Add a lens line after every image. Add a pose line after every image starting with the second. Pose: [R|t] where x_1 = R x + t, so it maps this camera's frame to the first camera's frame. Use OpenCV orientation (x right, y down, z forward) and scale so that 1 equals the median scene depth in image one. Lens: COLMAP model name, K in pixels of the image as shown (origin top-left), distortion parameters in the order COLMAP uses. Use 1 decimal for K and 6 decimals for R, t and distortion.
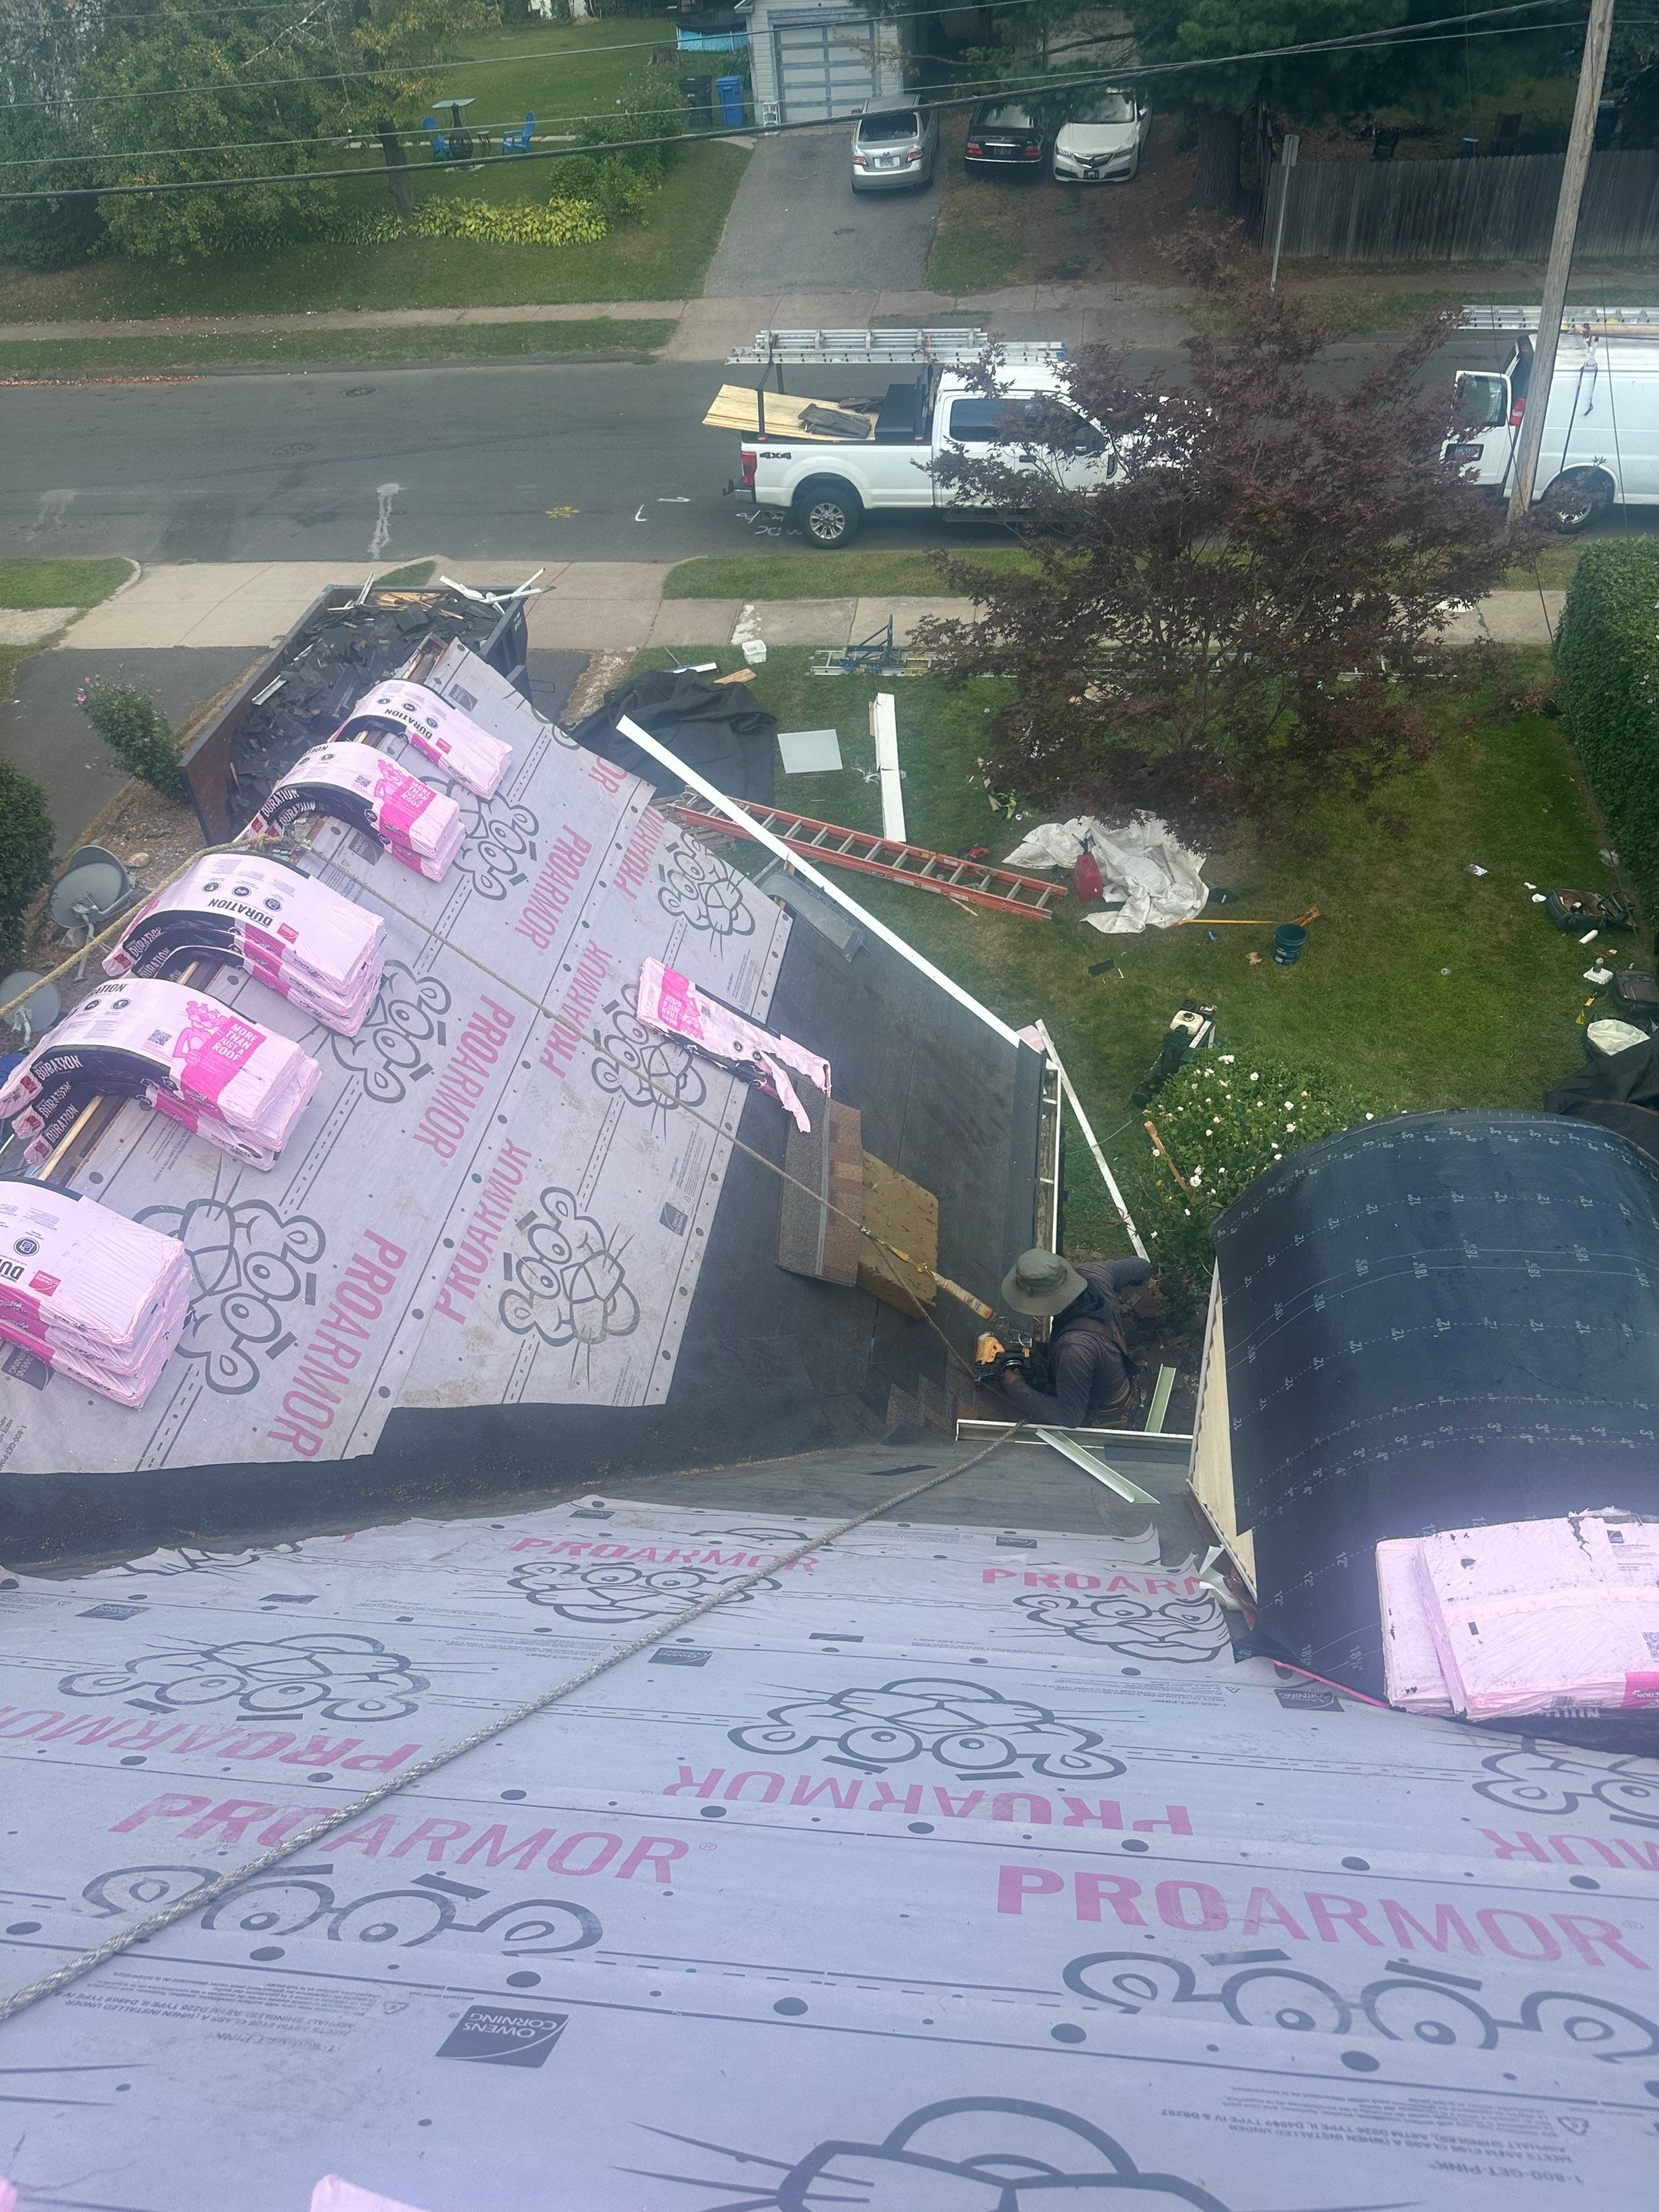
lens RADIAL K [[1547.9, 0, 937.6], [0, 1547.9, 1108.8], [0, 0, 1]] dist [0.007350, -0.094073]
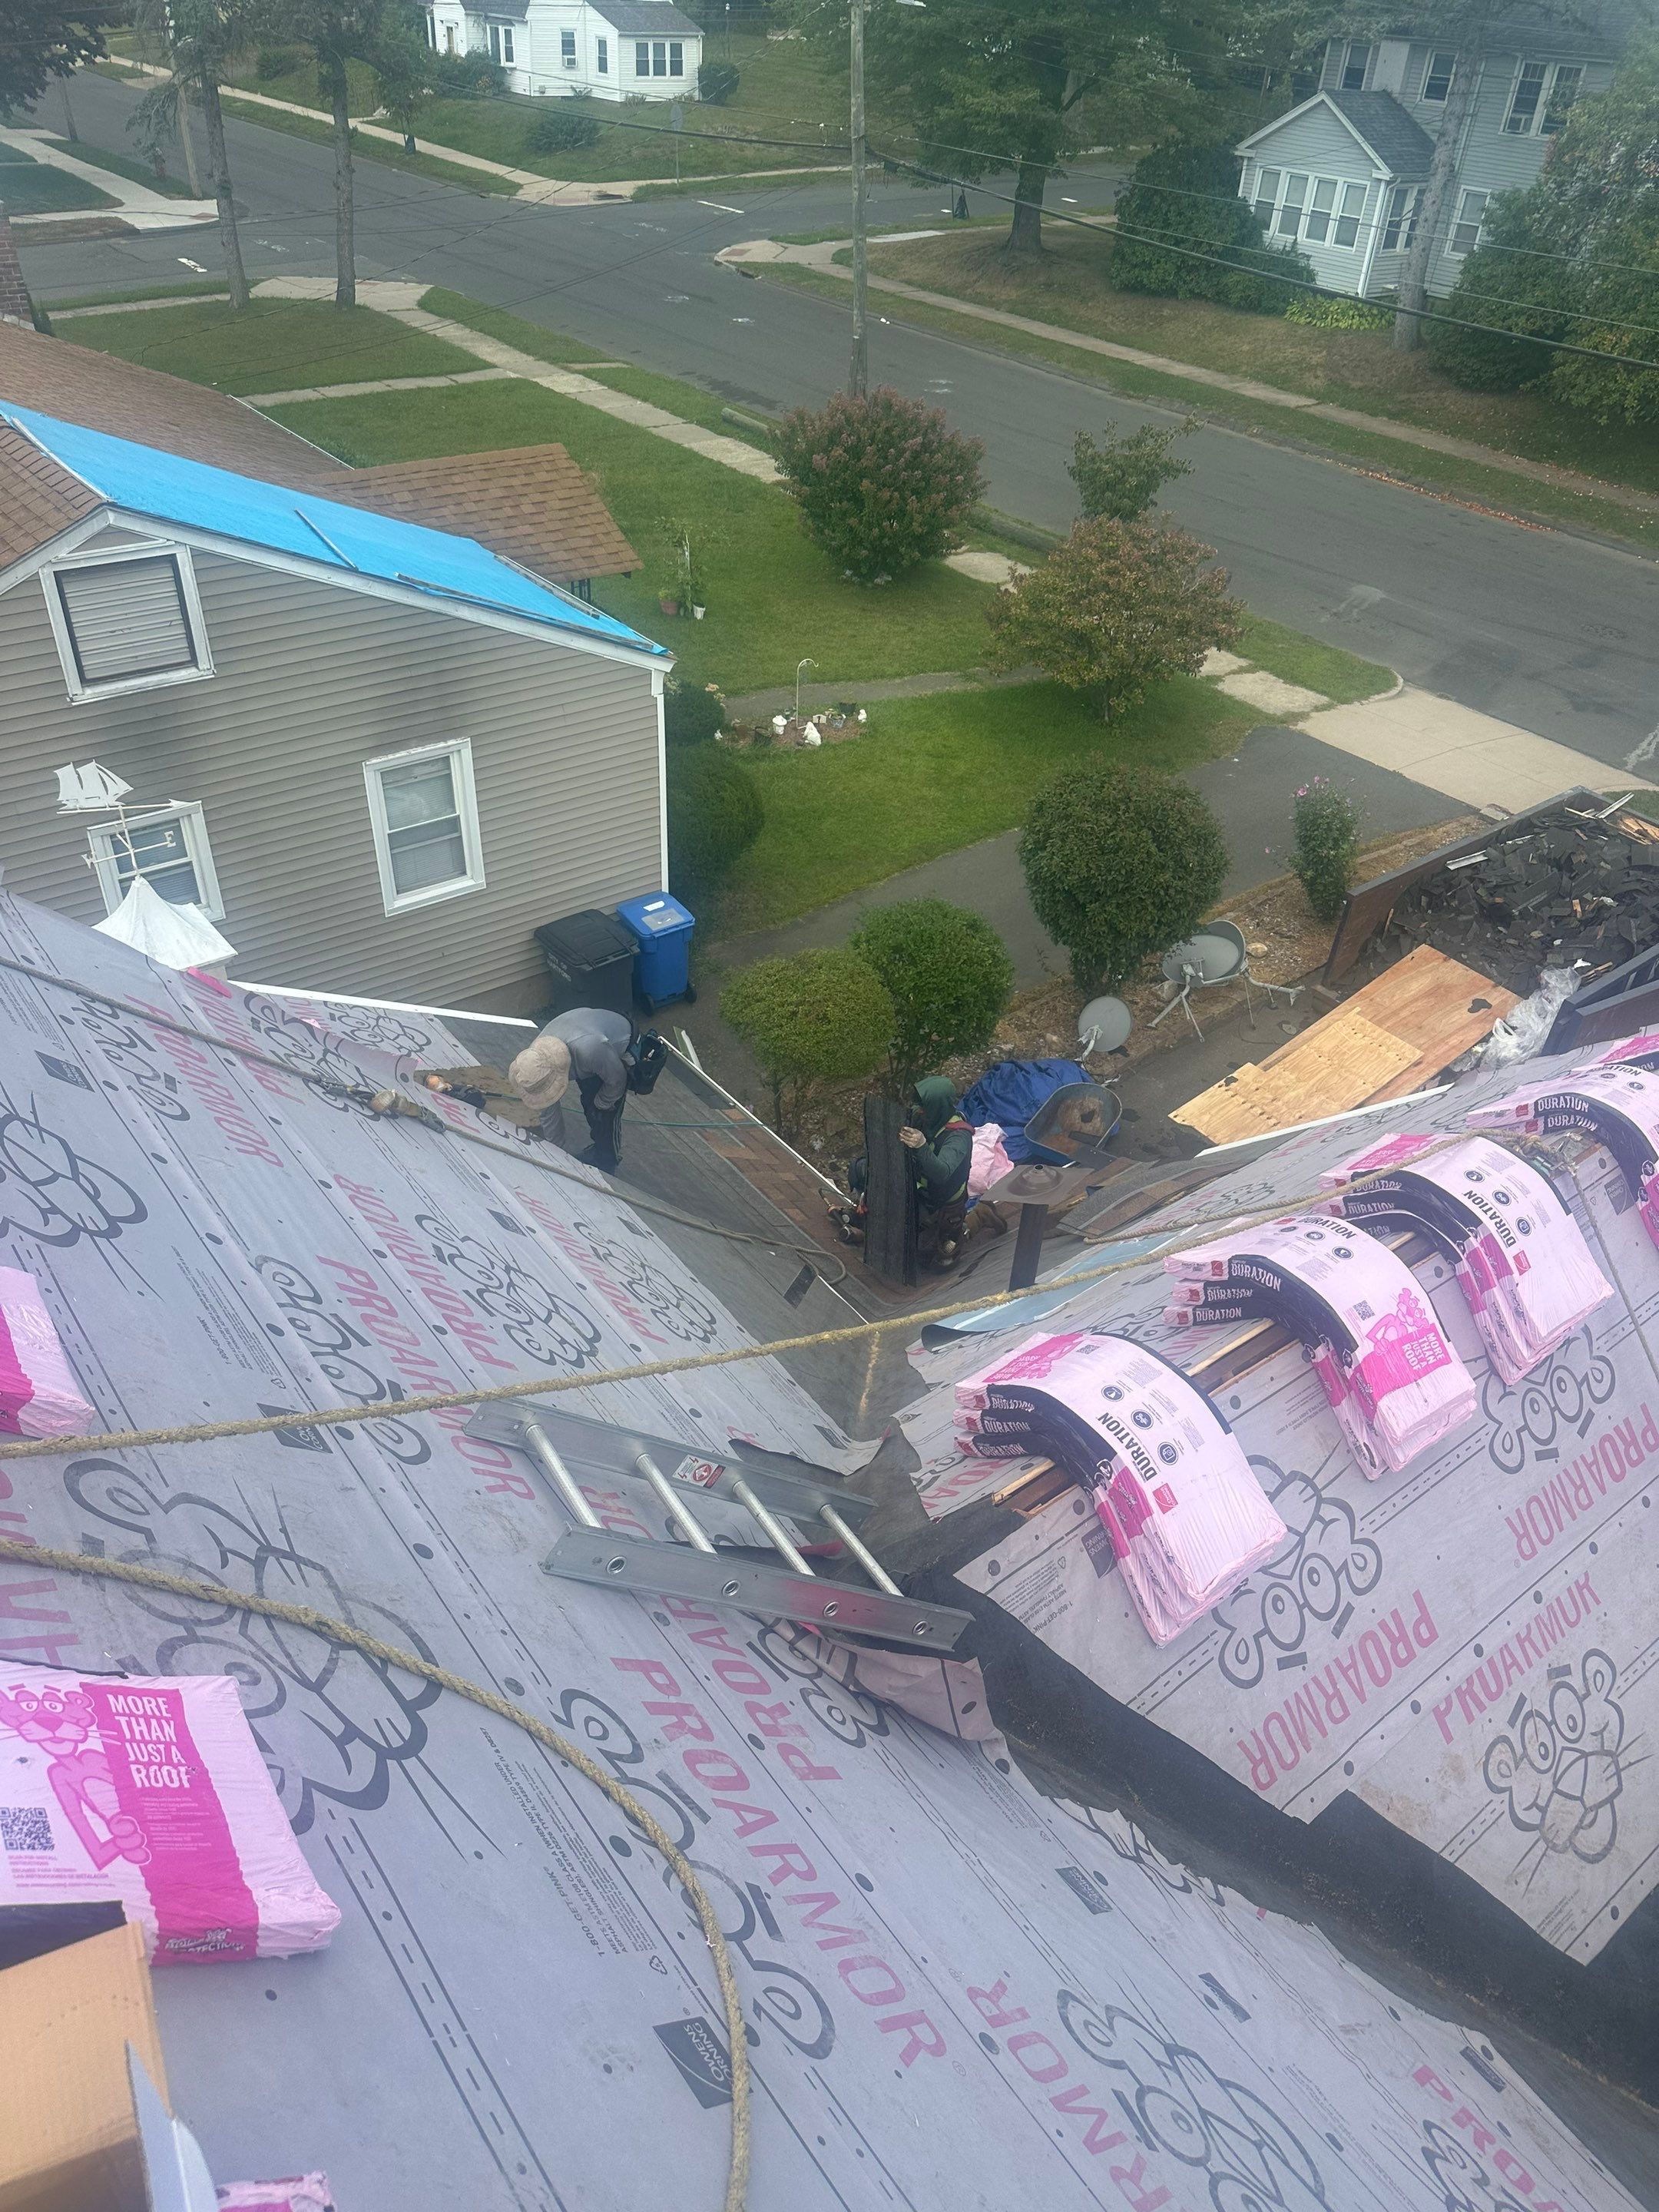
lens RADIAL K [[1599.6, 0, 831.7], [0, 1599.6, 1199.7], [0, 0, 1]] dist [0.061016, -0.191666]
pose [[0.656832, 0.504541, -0.560366, -0.174189], [-0.534401, 0.835770, 0.126112, -0.046533], [0.531966, 0.216625, 0.818588, -0.006264]]
